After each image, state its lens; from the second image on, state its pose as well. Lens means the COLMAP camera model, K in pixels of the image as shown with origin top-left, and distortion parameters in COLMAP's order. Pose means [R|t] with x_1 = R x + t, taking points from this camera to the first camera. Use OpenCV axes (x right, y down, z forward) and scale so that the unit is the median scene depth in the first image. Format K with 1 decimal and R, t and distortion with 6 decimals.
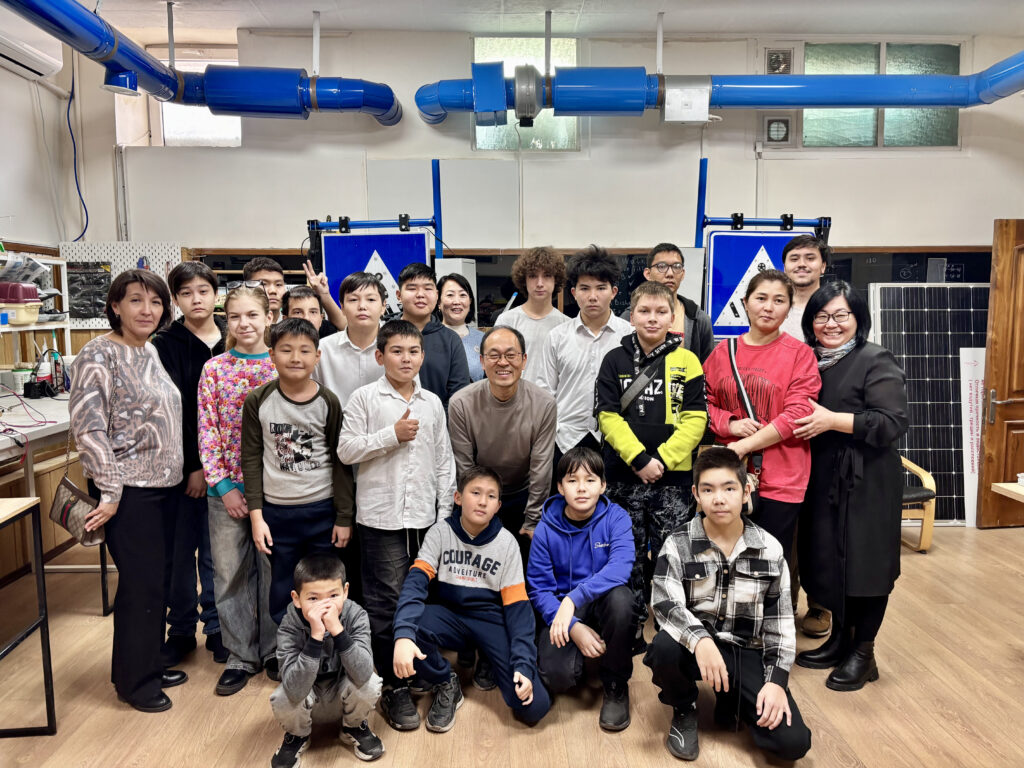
lens RADIAL K [[768.5, 0, 514.8], [0, 768.5, 382.4], [0, 0, 1]] dist [0.032466, -0.009101]
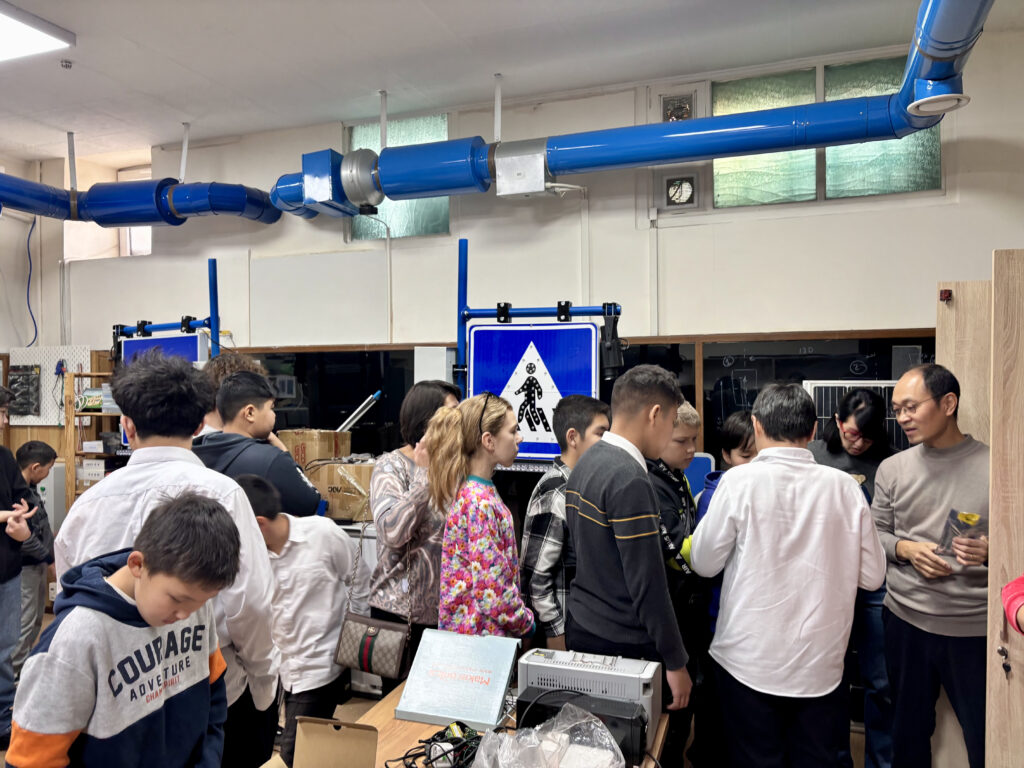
lens RADIAL K [[768.5, 0, 511.7], [0, 768.5, 388.4], [0, 0, 1]] dist [0.032466, -0.009101]
pose [[0.927714, 0.001894, -0.373286, 0.514227], [-0.034036, 0.996251, -0.079535, -0.056622], [0.371736, 0.086491, 0.924301, 0.229239]]
